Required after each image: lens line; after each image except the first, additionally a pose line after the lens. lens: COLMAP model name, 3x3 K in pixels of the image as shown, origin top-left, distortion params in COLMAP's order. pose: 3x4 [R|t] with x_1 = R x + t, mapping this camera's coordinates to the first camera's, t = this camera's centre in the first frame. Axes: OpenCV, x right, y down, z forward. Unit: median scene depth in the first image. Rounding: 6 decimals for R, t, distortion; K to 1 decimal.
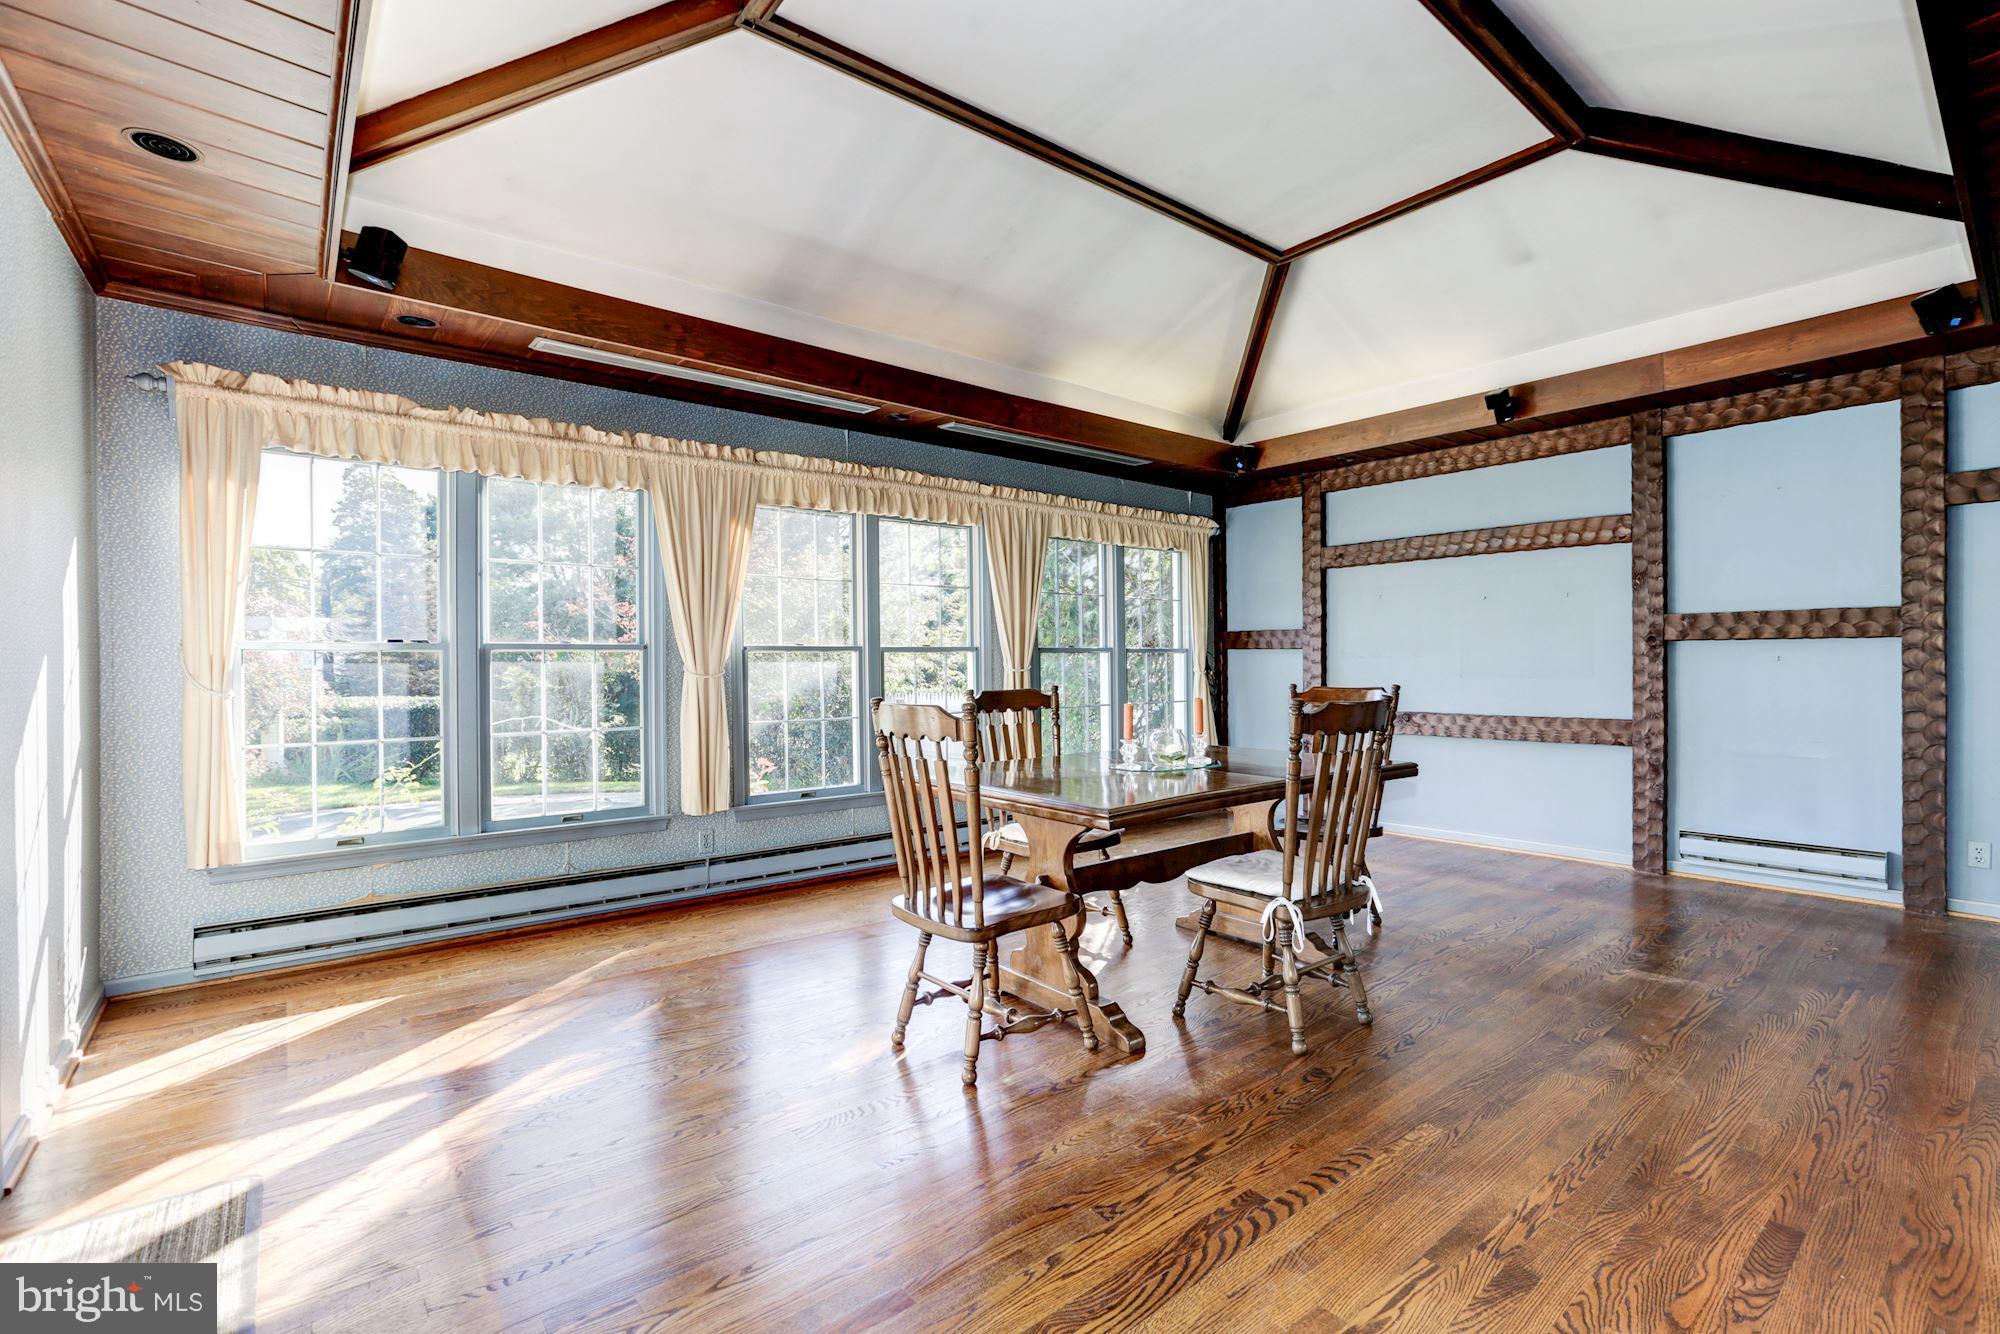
lens RADIAL K [[896.1, 0, 1004.1], [0, 896.1, 664.0], [0, 0, 1]] dist [-0.049125, 0.027594]
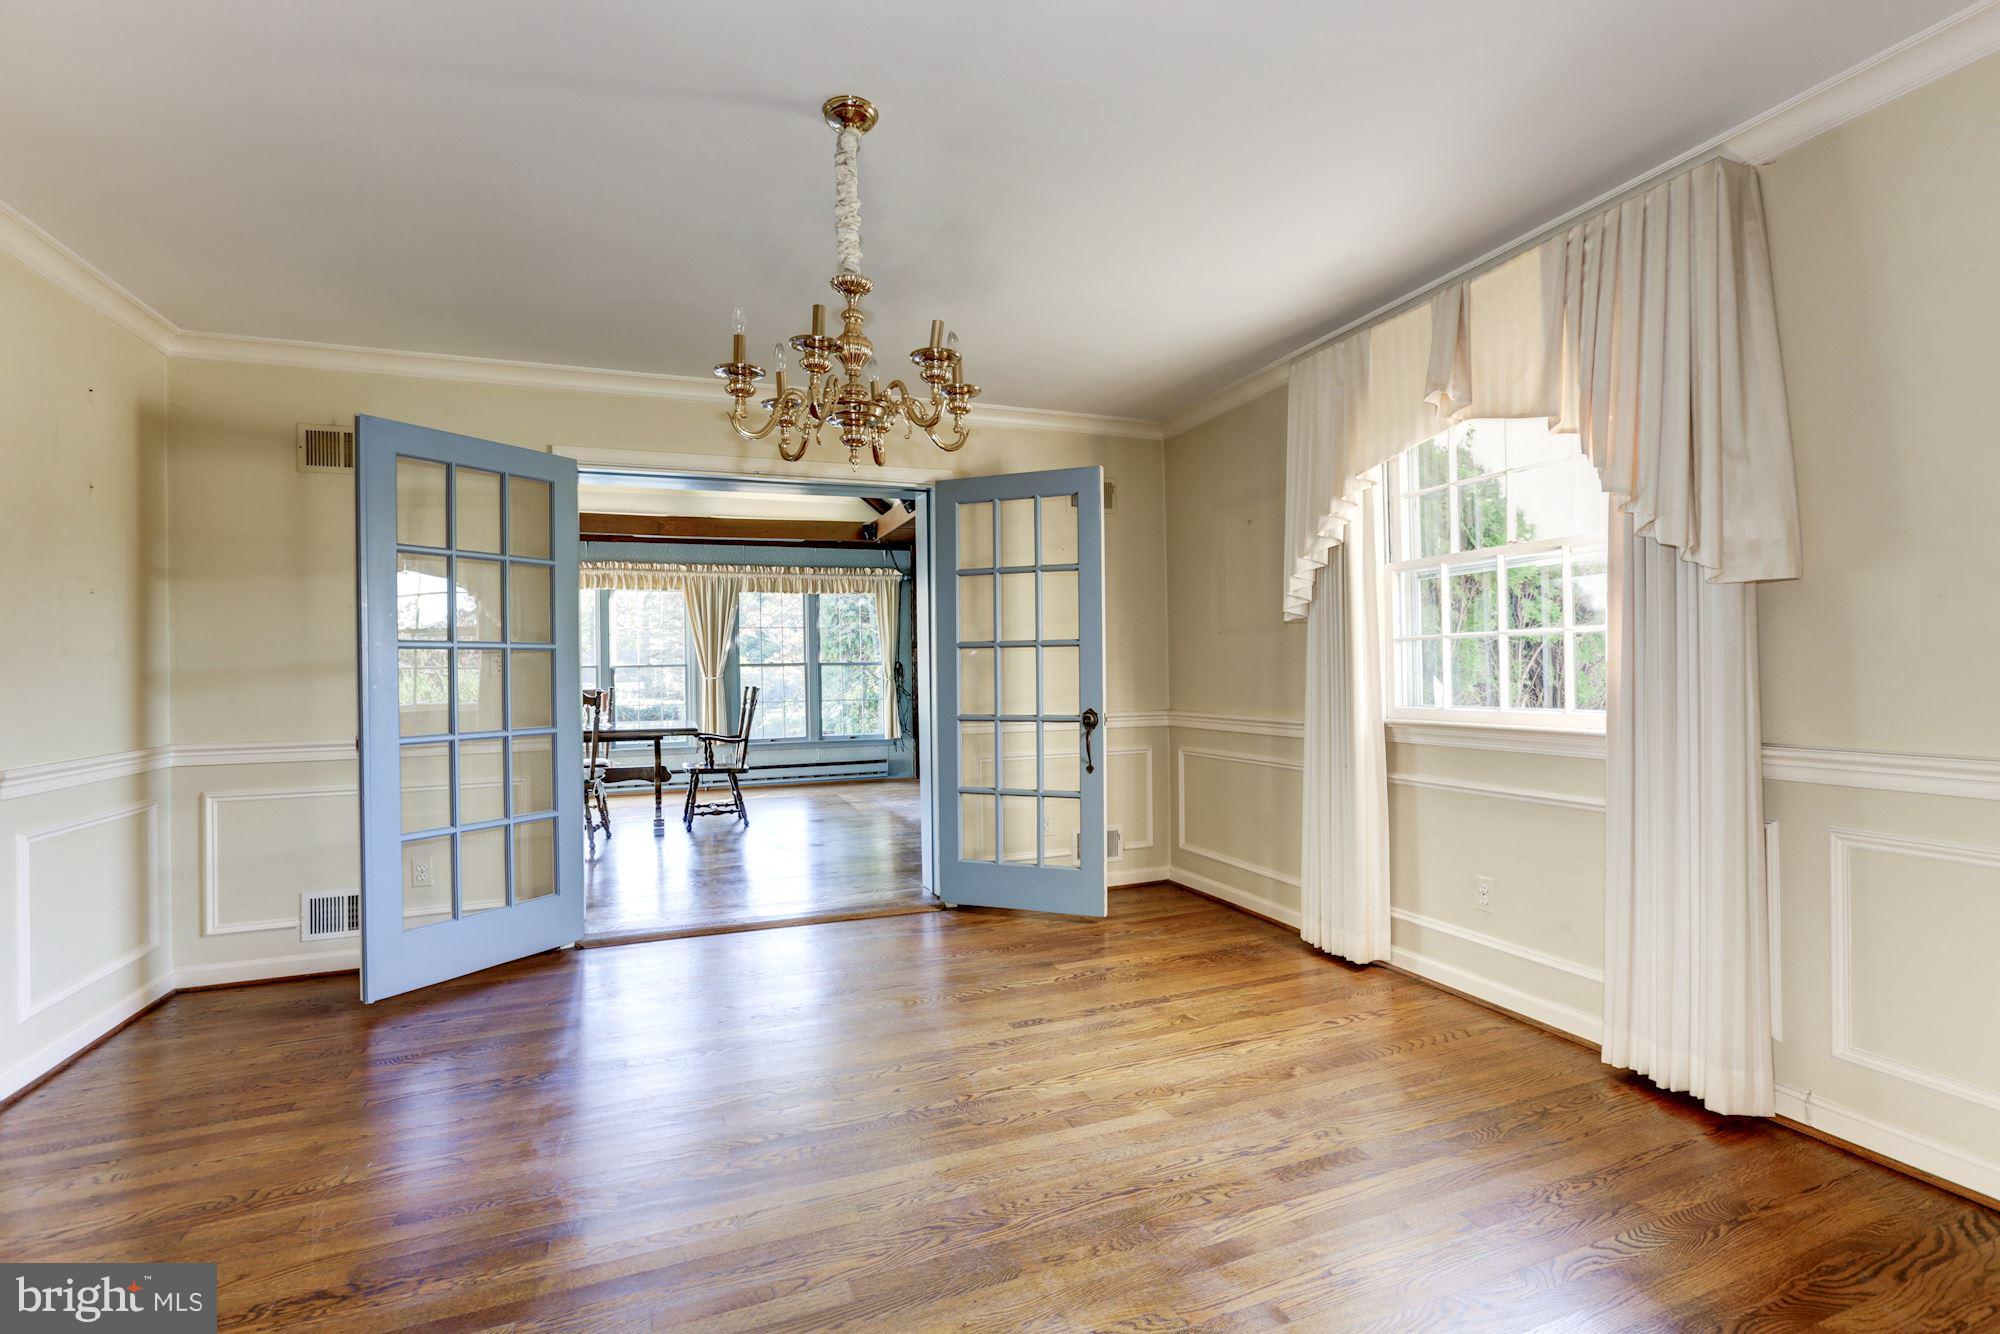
lens RADIAL K [[896.1, 0, 1004.1], [0, 896.1, 664.0], [0, 0, 1]] dist [-0.049125, 0.027594]
pose [[0.952435, -0.009824, -0.304582, 1.270880], [0.007604, 0.999935, -0.008475, -0.001753], [0.304645, 0.005756, 0.952448, -0.454111]]
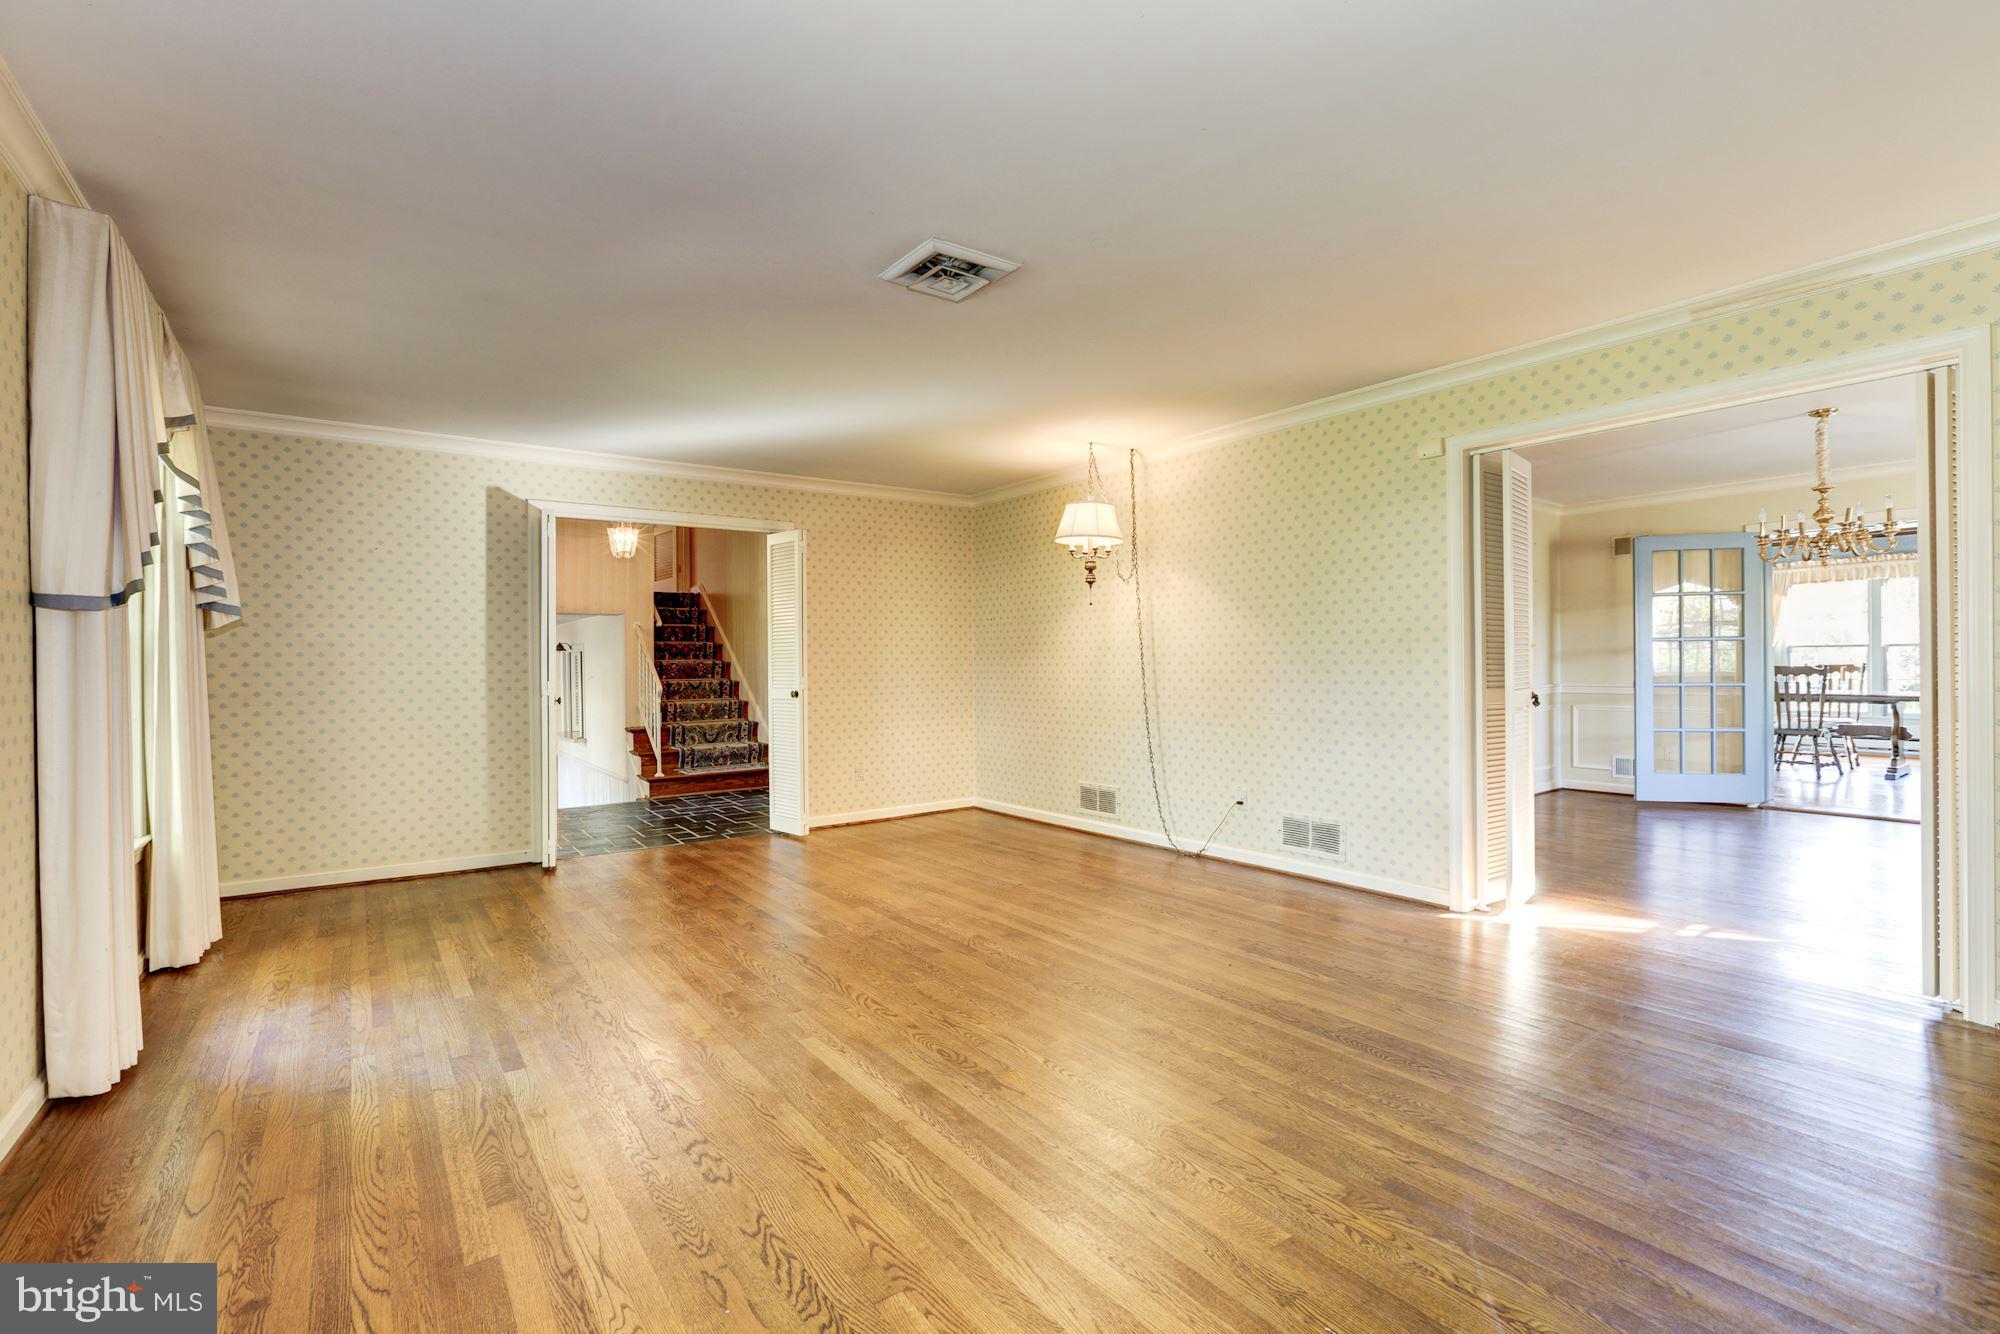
lens RADIAL K [[896.1, 0, 1004.1], [0, 896.1, 664.0], [0, 0, 1]] dist [-0.049125, 0.027594]
pose [[-0.037245, 0.009699, -0.999259, 2.175372], [0.004741, 0.999943, 0.009529, -0.003716], [0.999295, -0.004383, -0.037288, -1.007693]]
